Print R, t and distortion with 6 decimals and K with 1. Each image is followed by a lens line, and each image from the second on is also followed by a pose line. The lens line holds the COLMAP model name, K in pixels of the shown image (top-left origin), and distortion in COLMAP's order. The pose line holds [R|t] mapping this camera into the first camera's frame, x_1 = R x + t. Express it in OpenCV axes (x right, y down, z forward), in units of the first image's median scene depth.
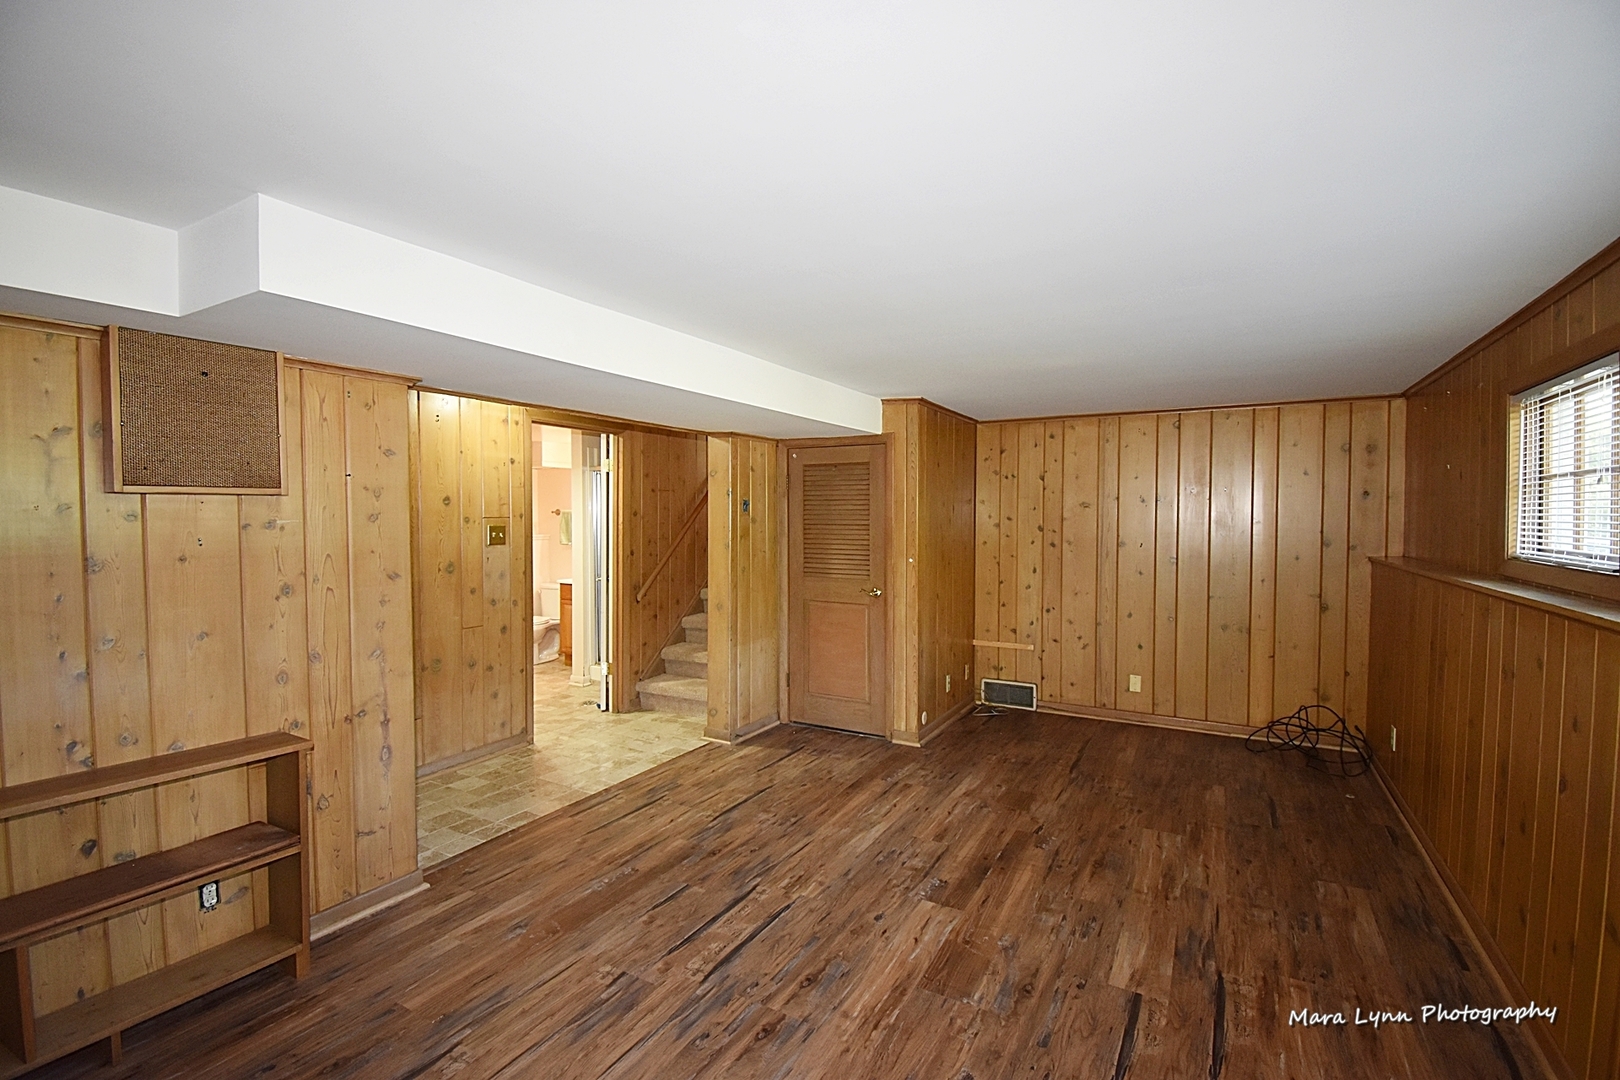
lens RADIAL K [[709.3, 0, 814.0], [0, 709.3, 541.2], [0, 0, 1]] dist [-0.004143, -0.009431]
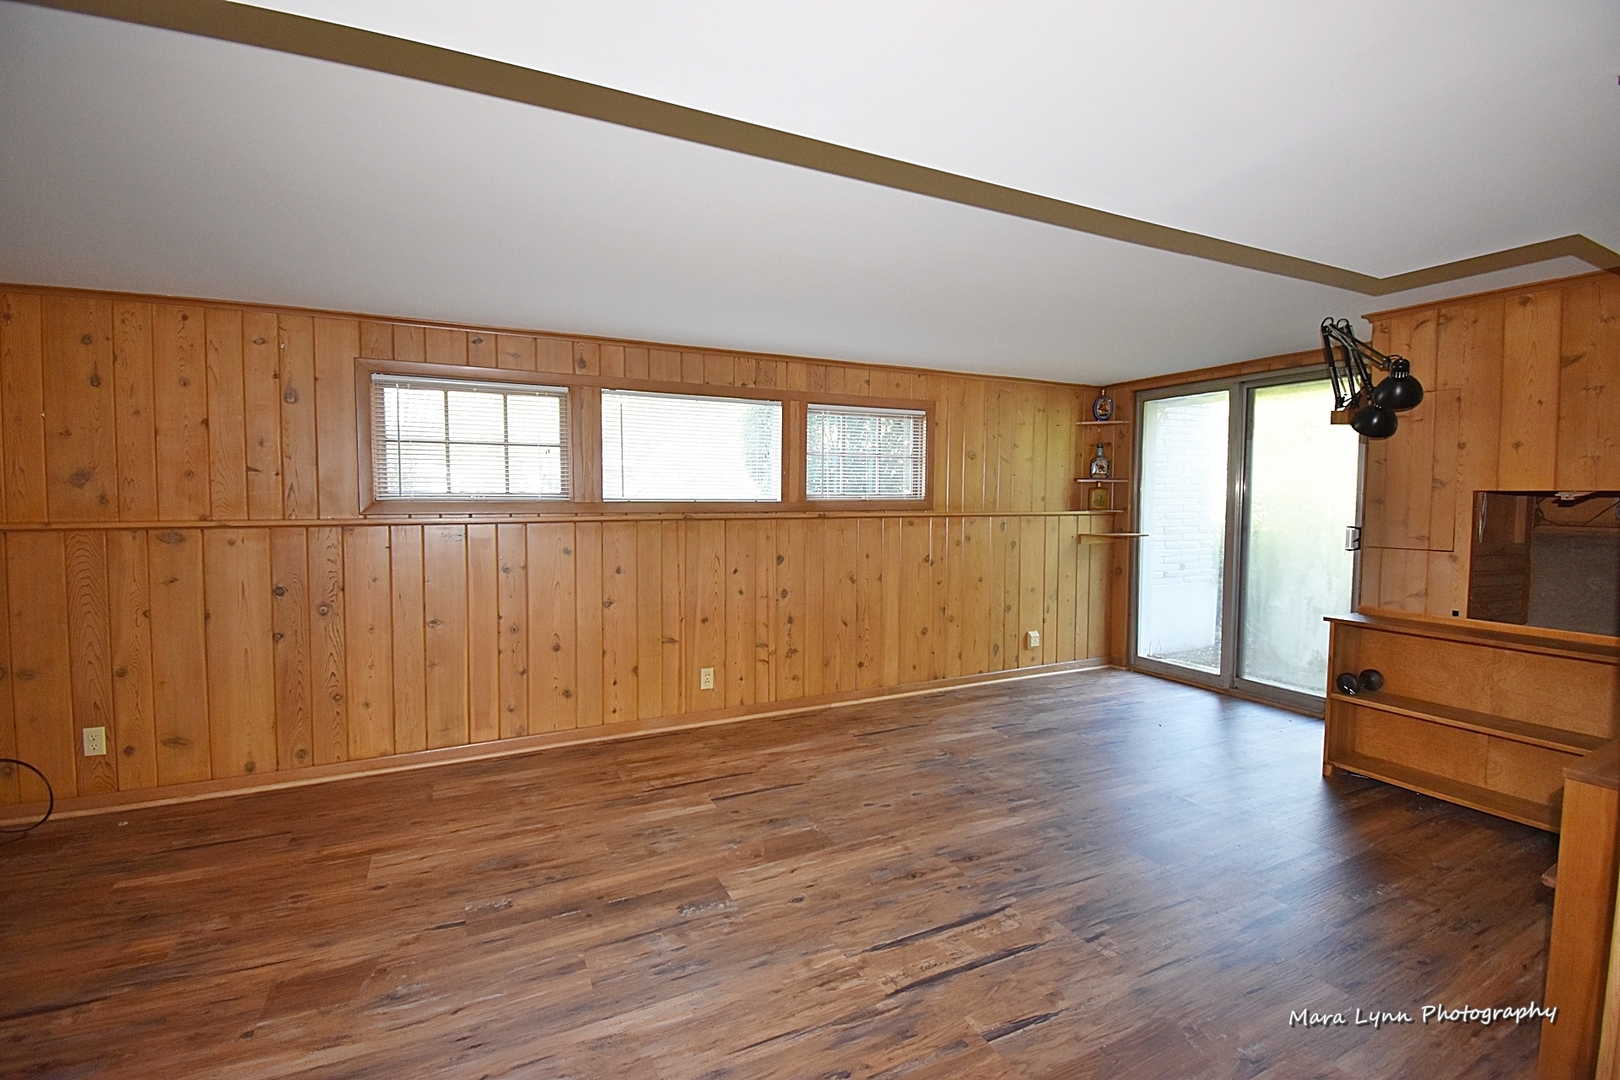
lens RADIAL K [[709.3, 0, 812.8], [0, 709.3, 536.4], [0, 0, 1]] dist [-0.004143, -0.009431]
pose [[-0.828460, -0.032794, 0.559087, -0.410216], [0.017658, 0.996258, 0.084603, -0.007737], [-0.559769, 0.079963, -0.824781, 1.674622]]
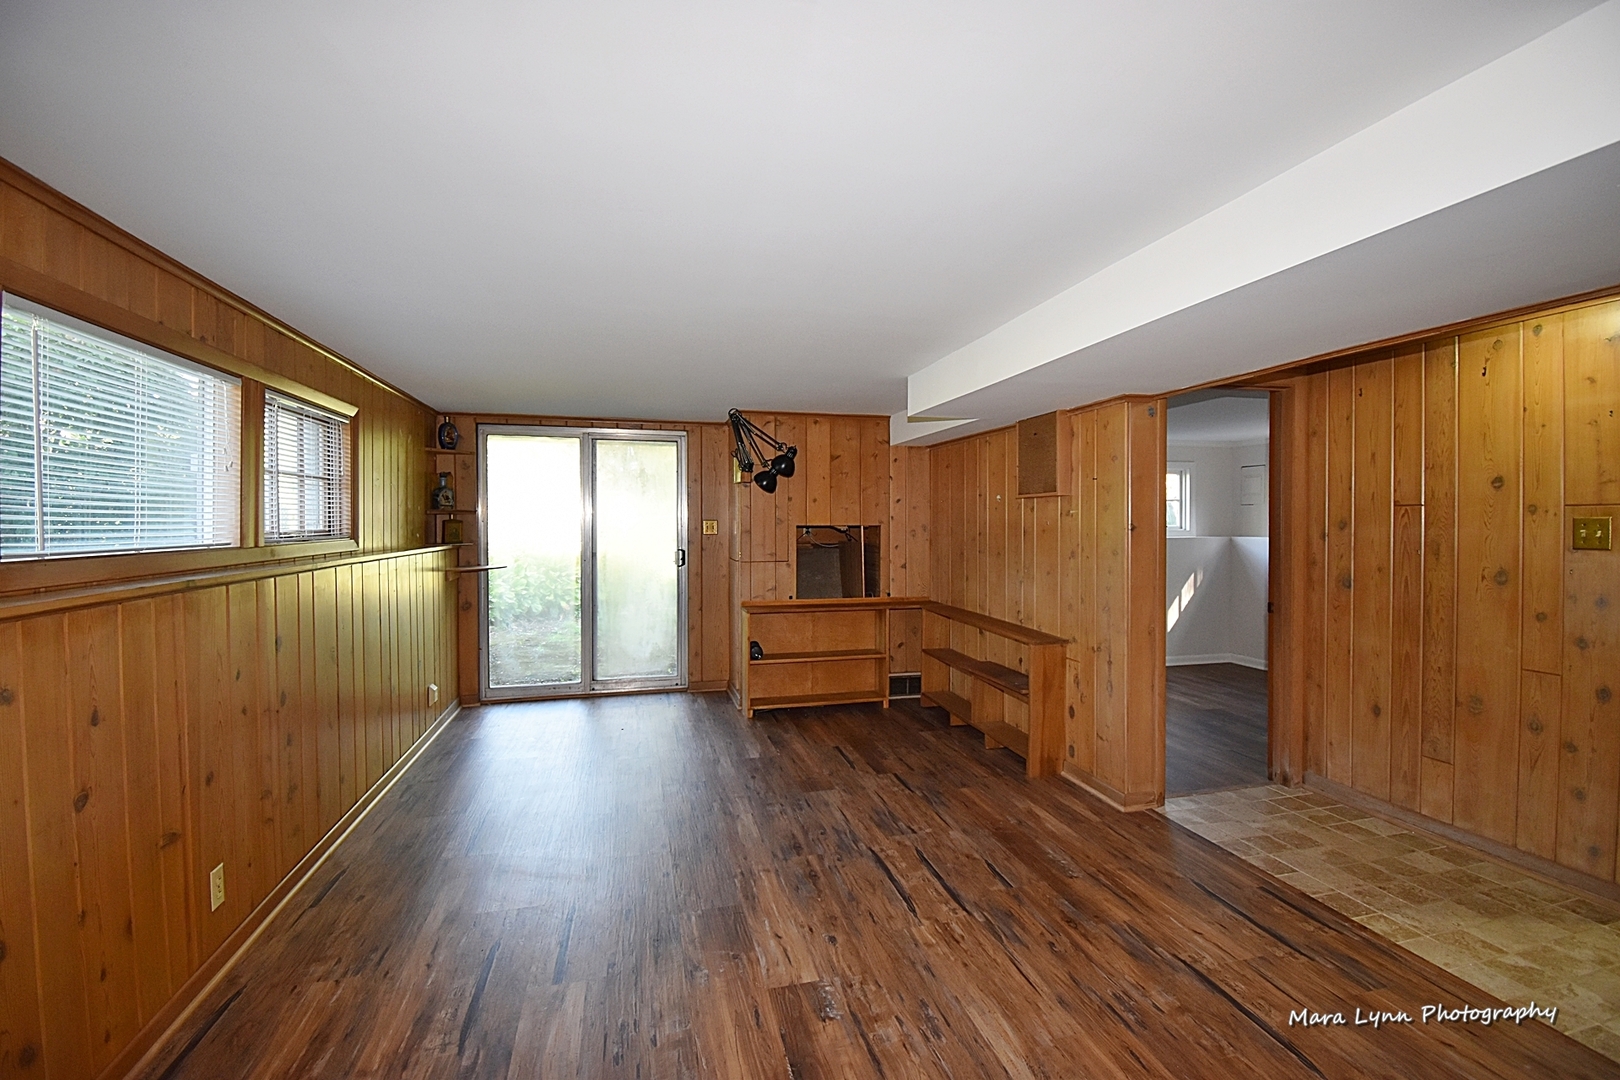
lens RADIAL K [[709.3, 0, 817.8], [0, 709.3, 530.1], [0, 0, 1]] dist [-0.004143, -0.009431]
pose [[-0.717516, 0.009908, -0.696472, 0.725860], [-0.023378, 0.998993, 0.038295, -0.031261], [0.696150, 0.043759, -0.716562, 1.595940]]
